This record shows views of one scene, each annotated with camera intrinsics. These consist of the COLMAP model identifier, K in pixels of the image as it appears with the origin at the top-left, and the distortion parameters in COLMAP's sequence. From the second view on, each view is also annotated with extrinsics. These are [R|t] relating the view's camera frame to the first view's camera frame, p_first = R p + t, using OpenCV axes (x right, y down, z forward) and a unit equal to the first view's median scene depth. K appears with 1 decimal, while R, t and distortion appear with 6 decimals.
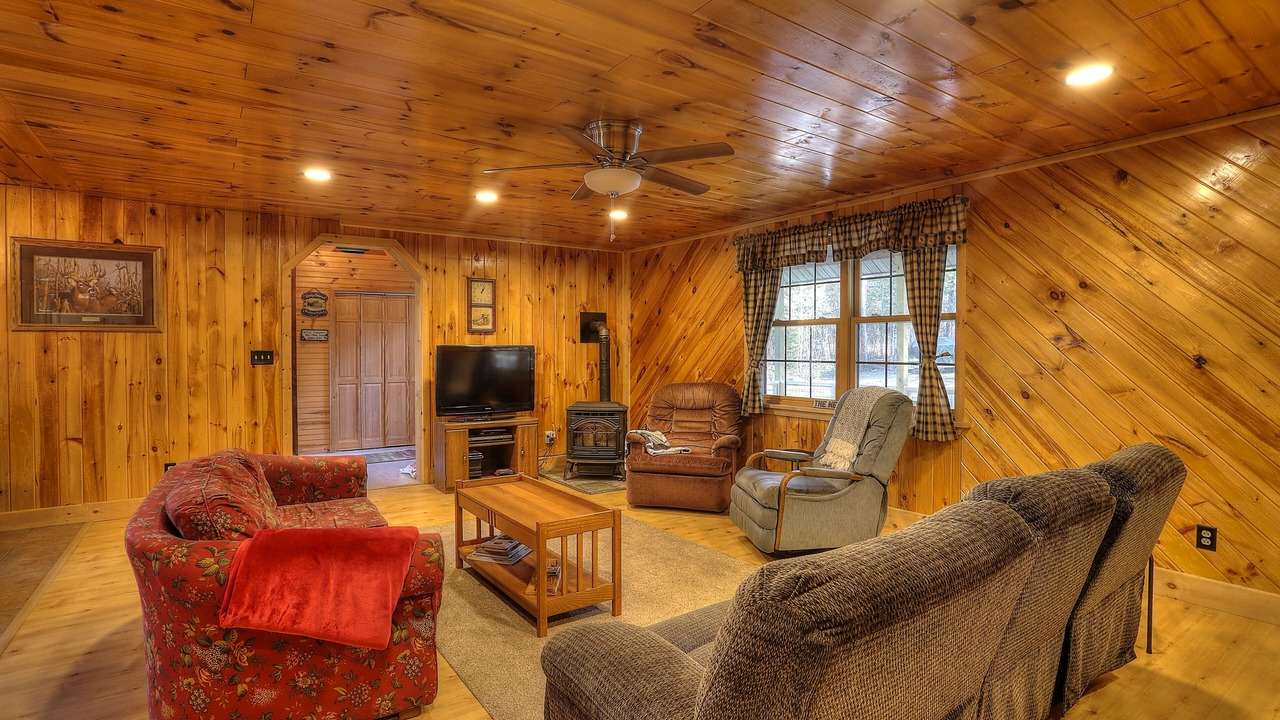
lens RADIAL K [[621.2, 0, 636.9], [0, 621.2, 351.7], [0, 0, 1]] dist [-0.102698, 0.037161]
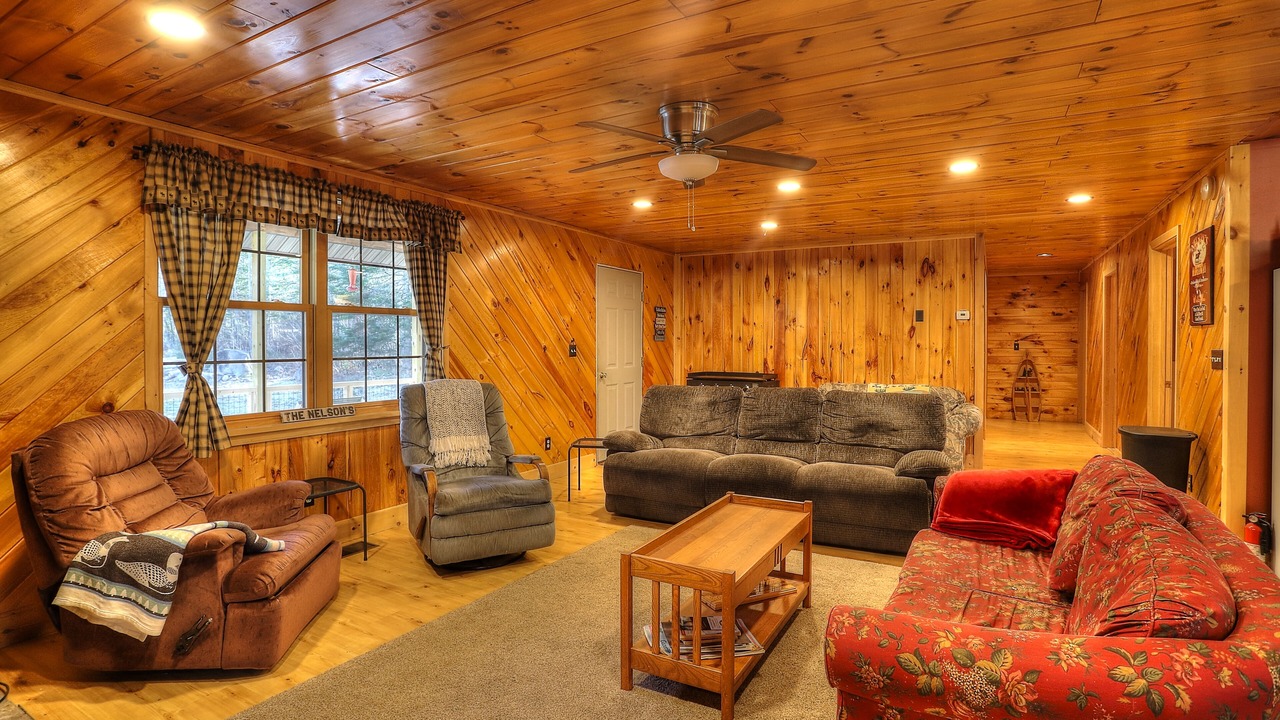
lens RADIAL K [[621.2, 0, 636.9], [0, 621.2, 351.7], [0, 0, 1]] dist [-0.102698, 0.037161]
pose [[-0.423029, -0.018937, 0.905918, -0.583013], [0.002334, 0.999755, 0.021989, -0.010389], [-0.906113, 0.011417, -0.422881, 0.992333]]
